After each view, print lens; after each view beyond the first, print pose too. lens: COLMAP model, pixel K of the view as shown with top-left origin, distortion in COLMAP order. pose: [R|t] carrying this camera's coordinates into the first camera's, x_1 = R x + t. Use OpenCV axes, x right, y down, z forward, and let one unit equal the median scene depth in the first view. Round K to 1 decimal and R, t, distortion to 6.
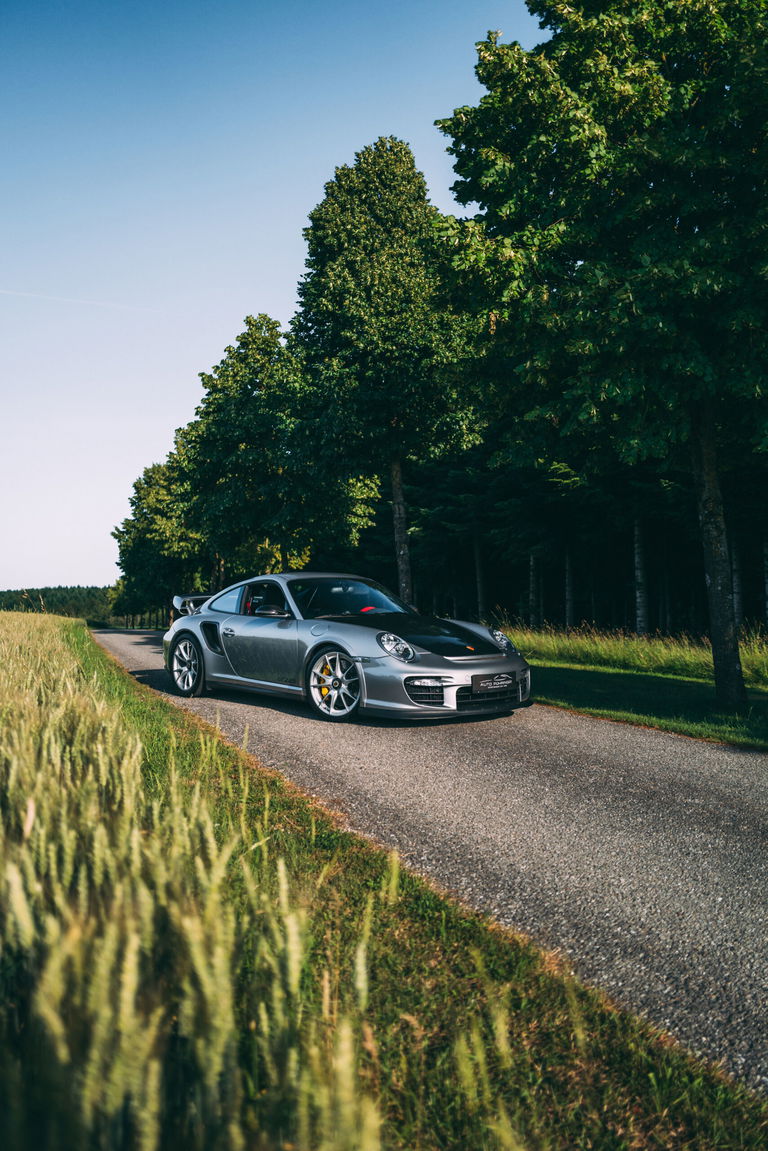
lens RADIAL K [[884.7, 0, 375.7], [0, 884.7, 565.5], [0, 0, 1]] dist [-0.033381, 0.060019]
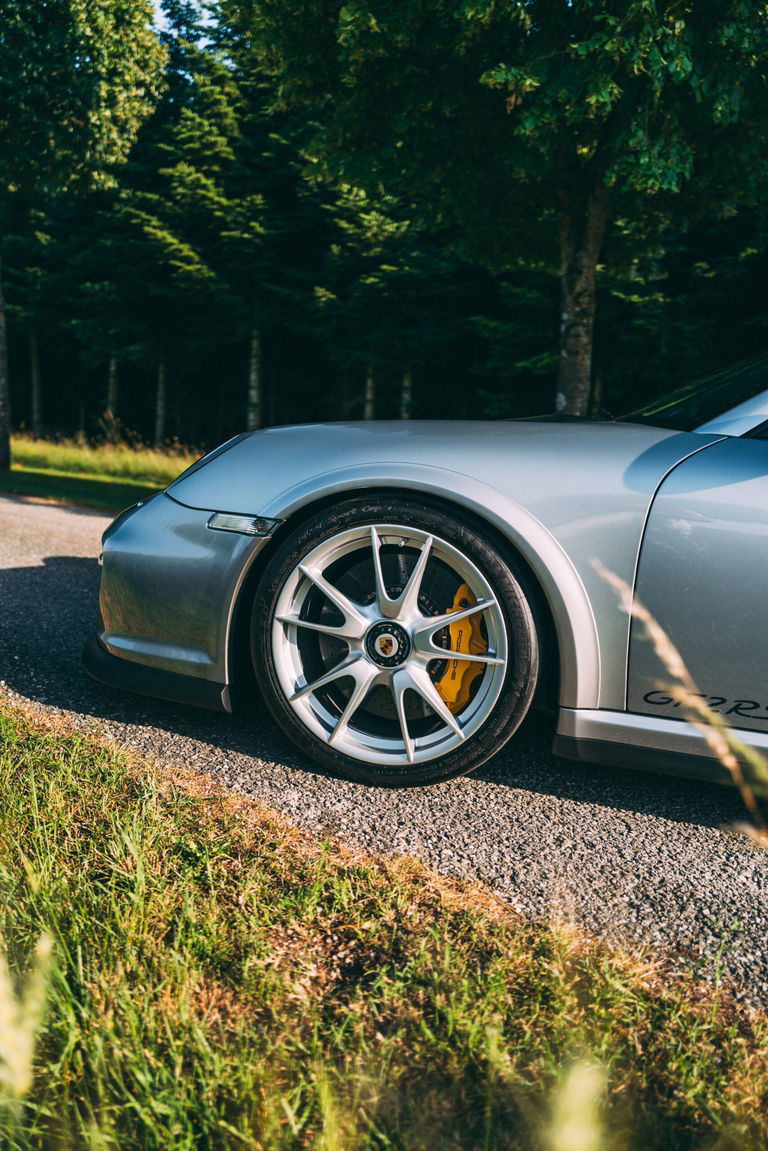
lens RADIAL K [[884.7, 0, 378.5], [0, 884.7, 551.1], [0, 0, 1]] dist [-0.033381, 0.060019]
pose [[0.862530, 0.015770, 0.505760, -0.051698], [-0.109307, 0.981722, 0.155802, 0.017674], [-0.494059, -0.189667, 0.848488, 0.239551]]
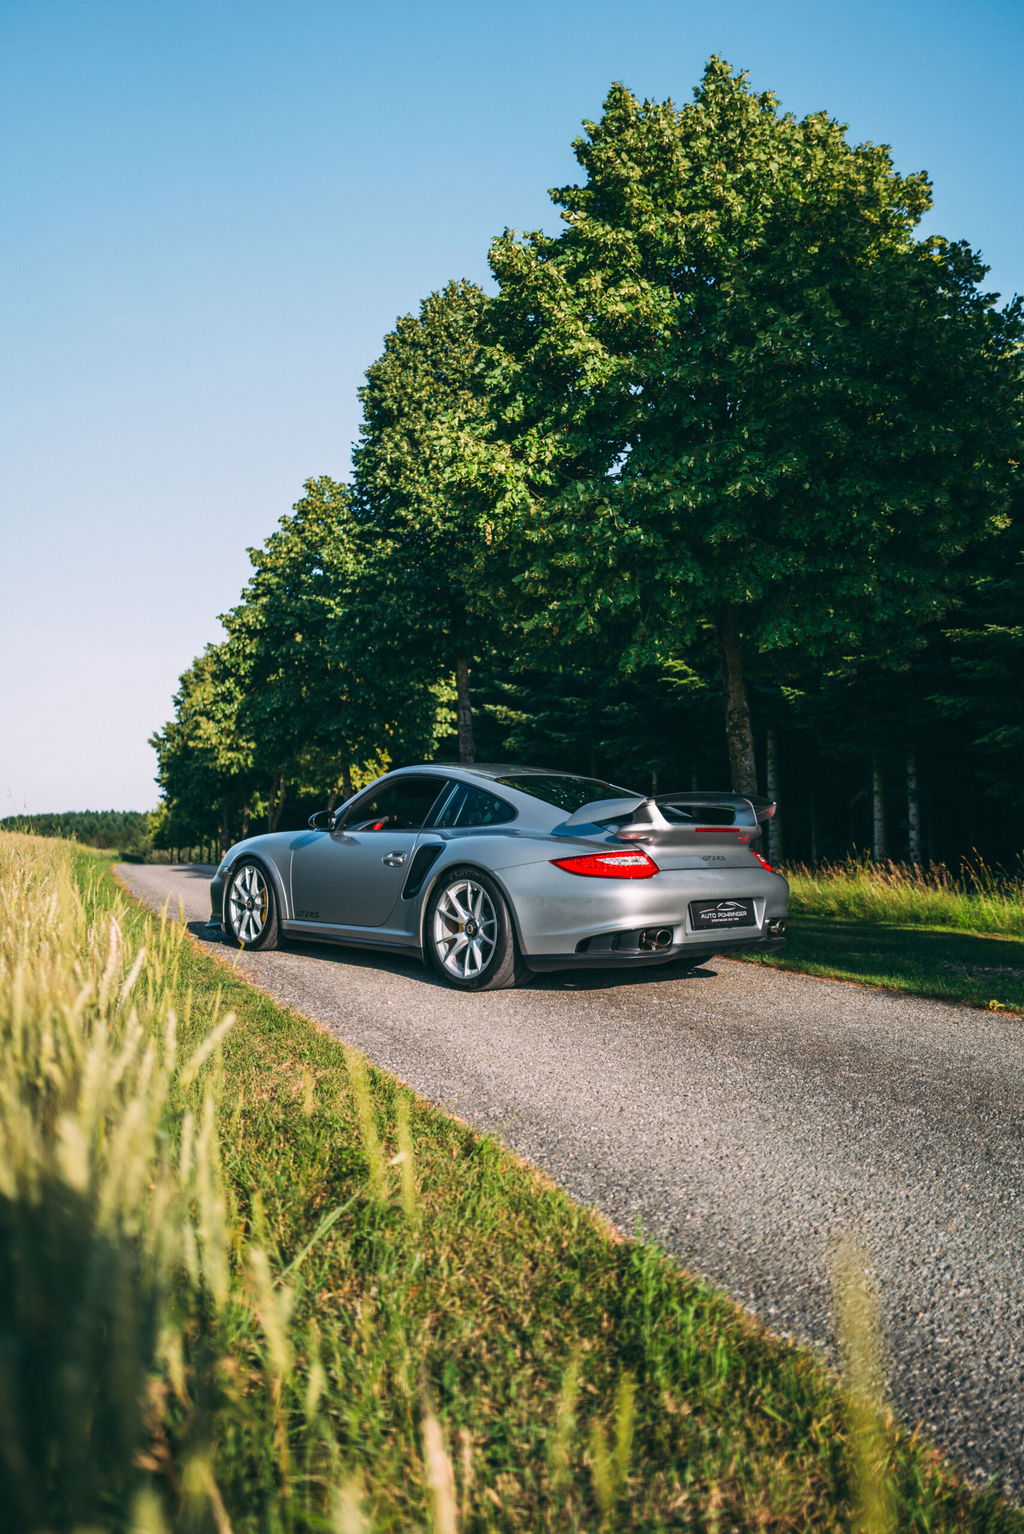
lens RADIAL K [[1179.2, 0, 524.4], [0, 1179.2, 775.0], [0, 0, 1]] dist [-0.033381, 0.060019]
pose [[0.999881, 0.010936, 0.010922, 0.075699], [-0.010819, 0.999884, -0.010751, 0.005365], [-0.011039, 0.010632, 0.999883, -0.150718]]
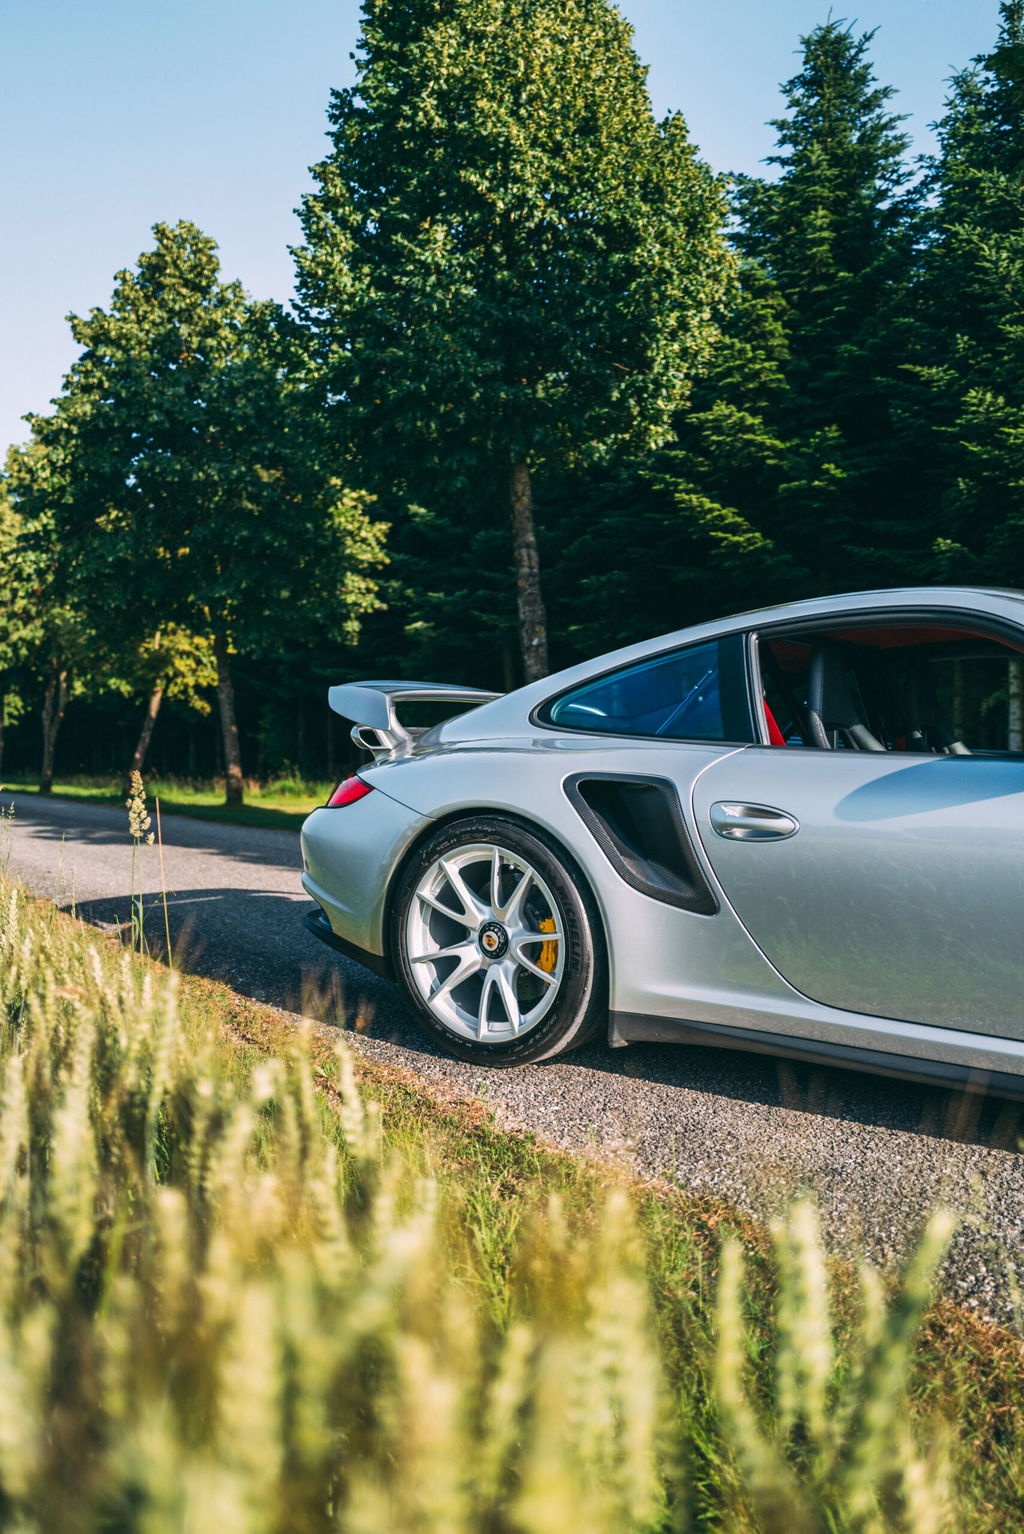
lens RADIAL K [[1179.2, 0, 495.4], [0, 1179.2, 733.9], [0, 0, 1]] dist [-0.033381, 0.060019]
pose [[0.974935, 0.016091, 0.221905, -0.153388], [-0.022436, 0.999407, 0.026103, 0.023263], [-0.221354, -0.030427, 0.974719, 0.355723]]
